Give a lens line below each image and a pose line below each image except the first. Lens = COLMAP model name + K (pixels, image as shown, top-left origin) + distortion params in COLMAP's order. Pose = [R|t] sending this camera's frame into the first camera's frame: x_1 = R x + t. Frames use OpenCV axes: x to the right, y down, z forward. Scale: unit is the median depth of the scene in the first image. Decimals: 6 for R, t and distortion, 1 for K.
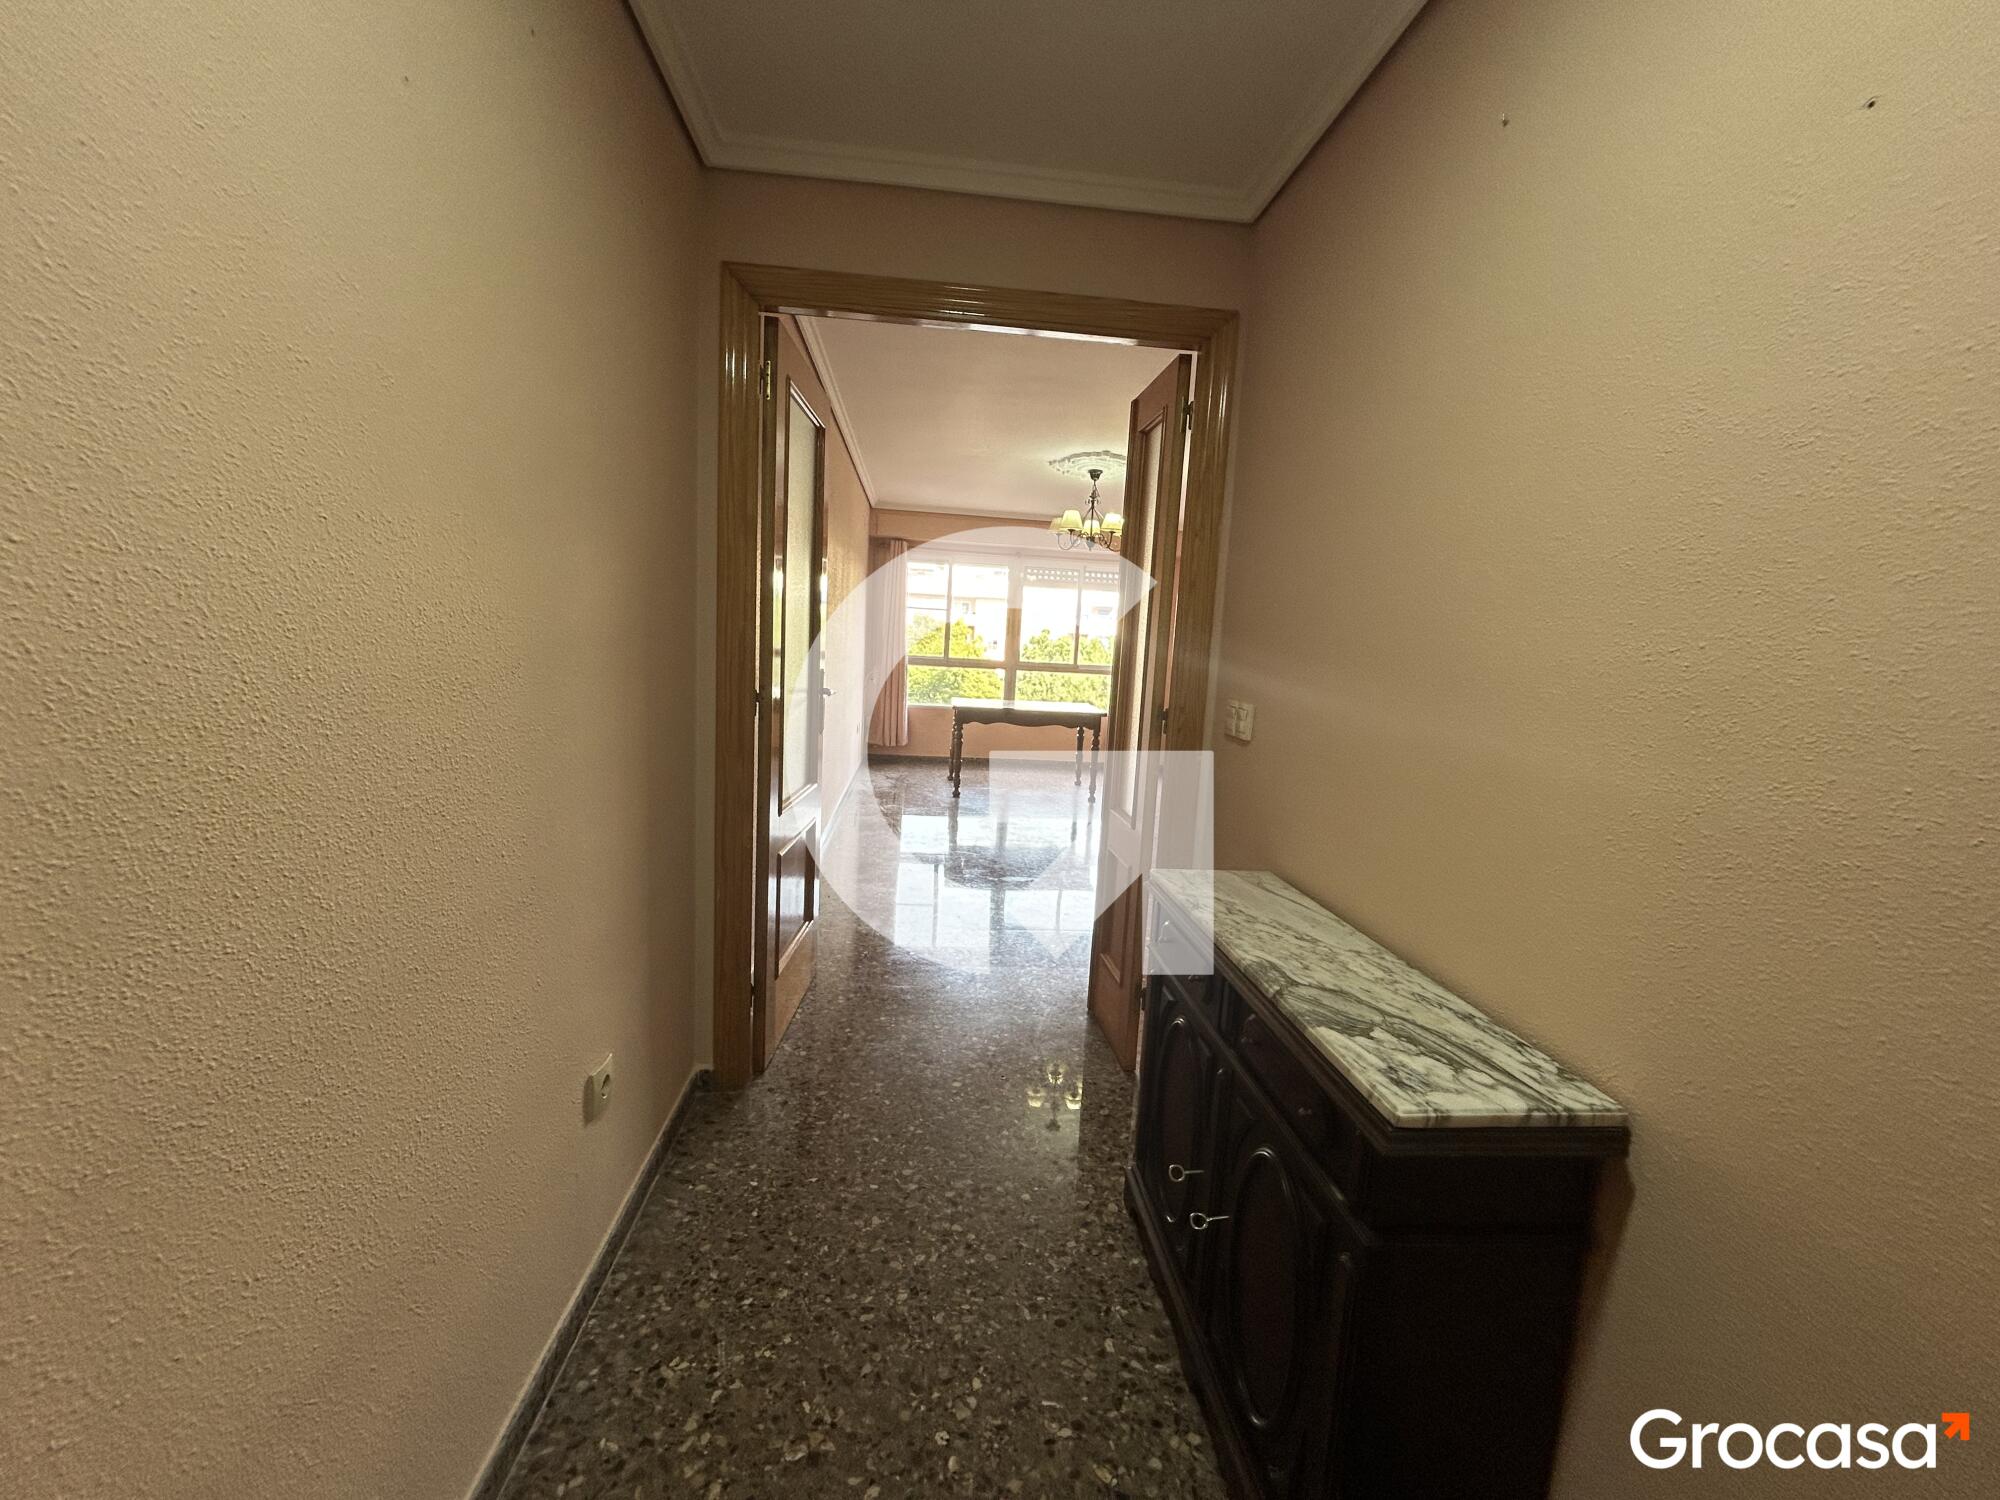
lens RADIAL K [[807.0, 0, 992.3], [0, 807.0, 749.1], [0, 0, 1]] dist [-0.000284, 0.000999]
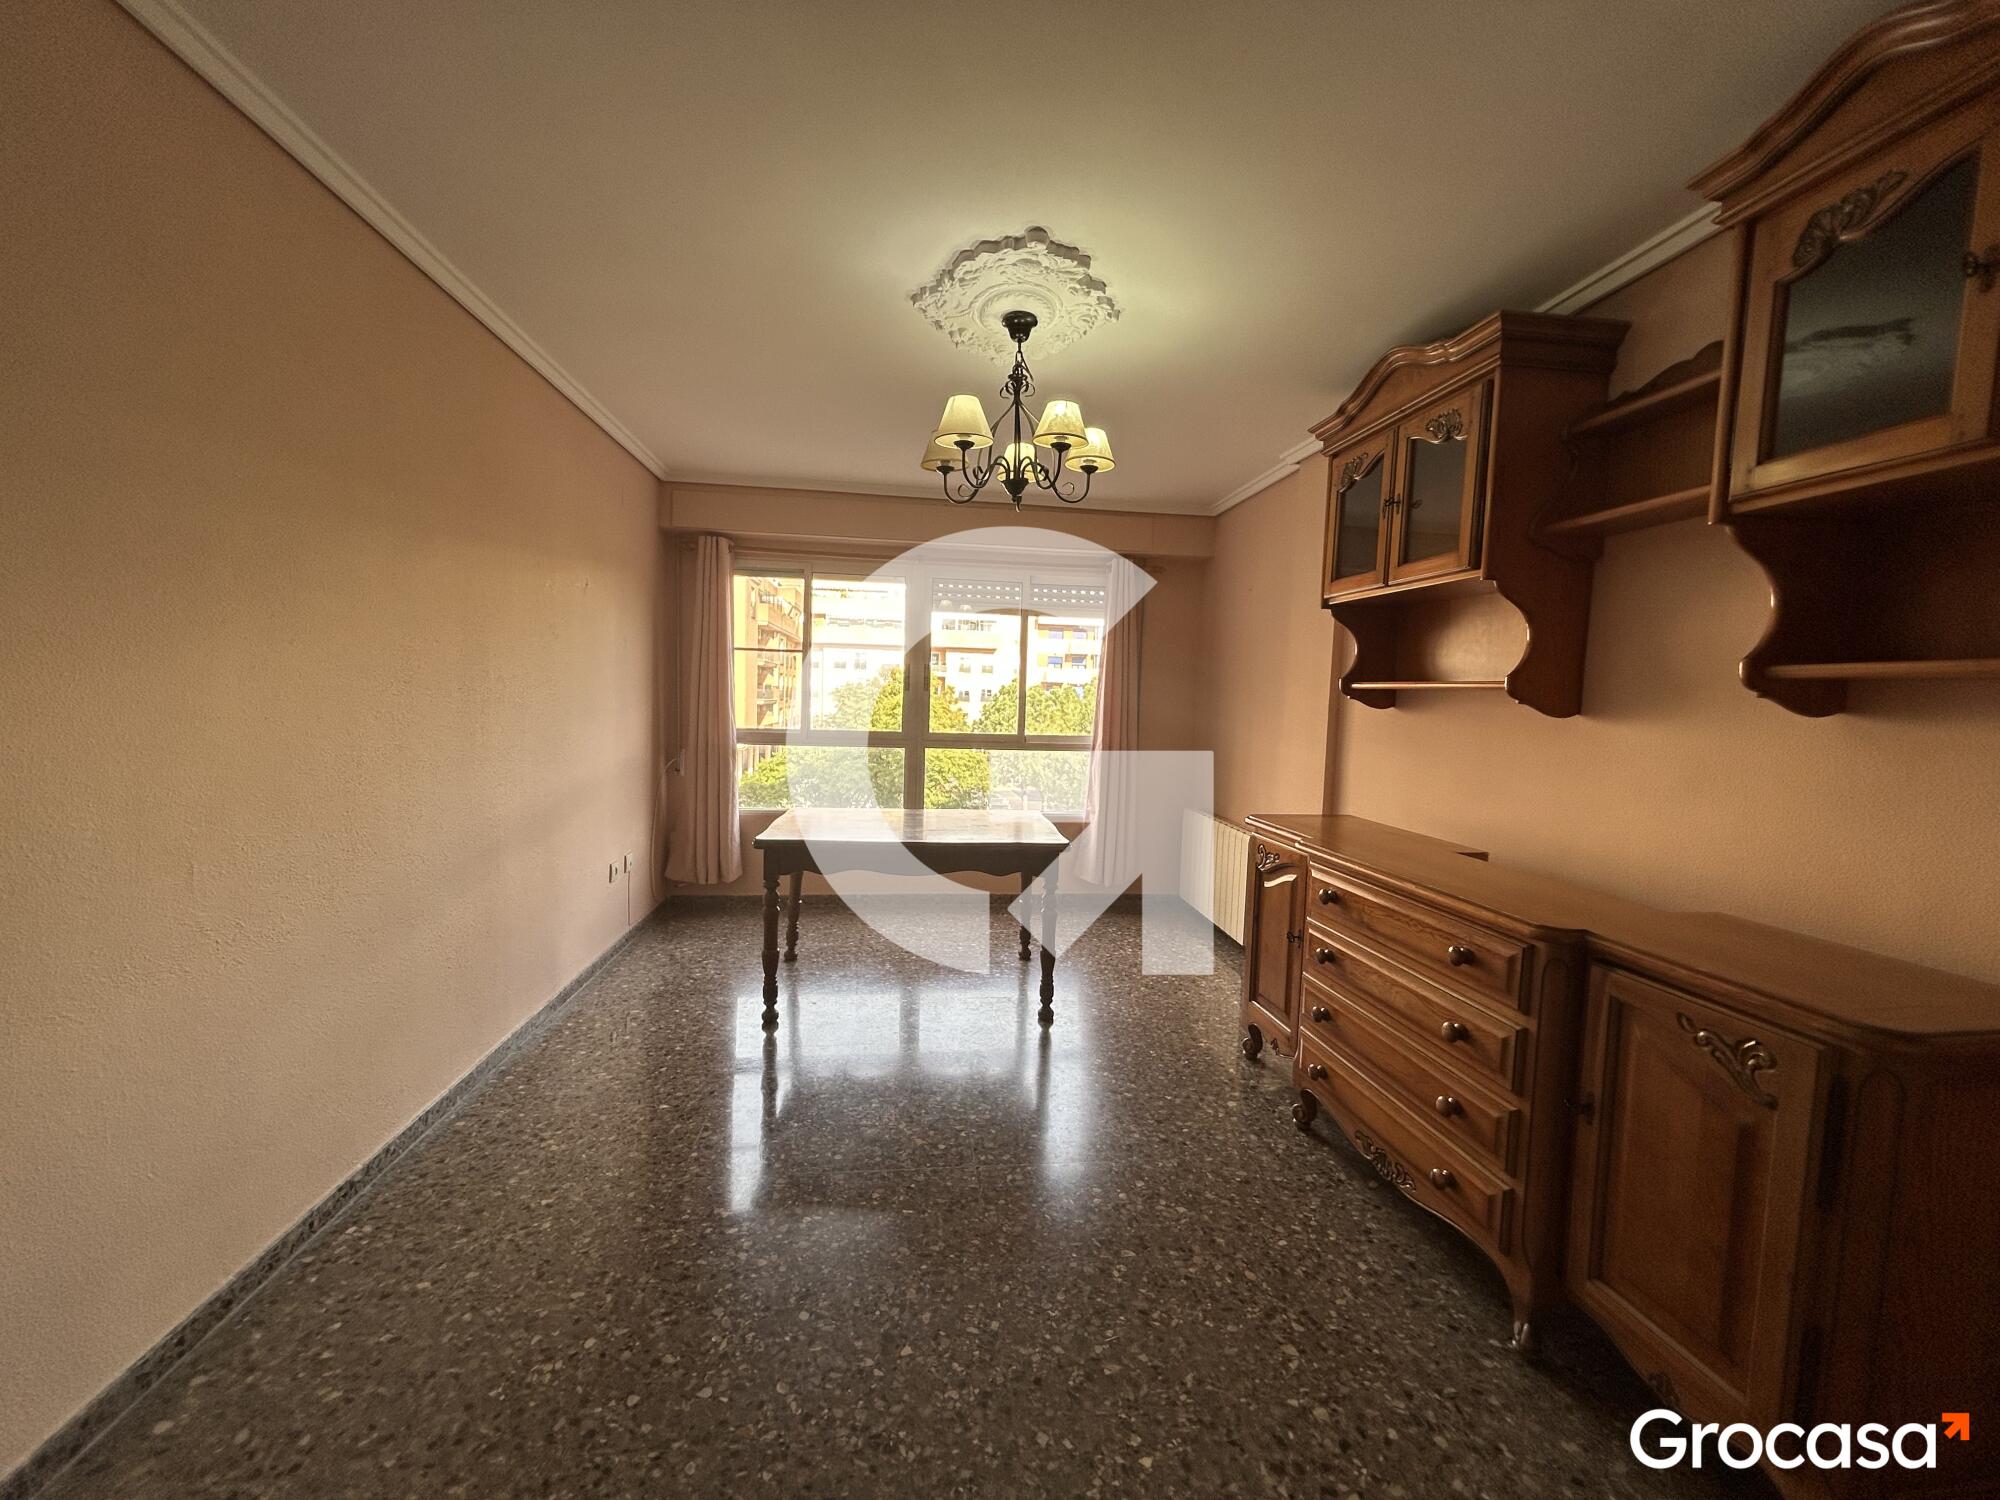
lens RADIAL K [[800.2, 0, 1000.0], [0, 800.2, 750.0], [0, 0, 1]] dist [-0.000314, 0.000216]
pose [[0.999008, -0.026463, 0.035827, 0.069136], [0.028556, 0.997836, -0.059224, -0.062068], [-0.034182, 0.060188, 0.997602, 0.421532]]
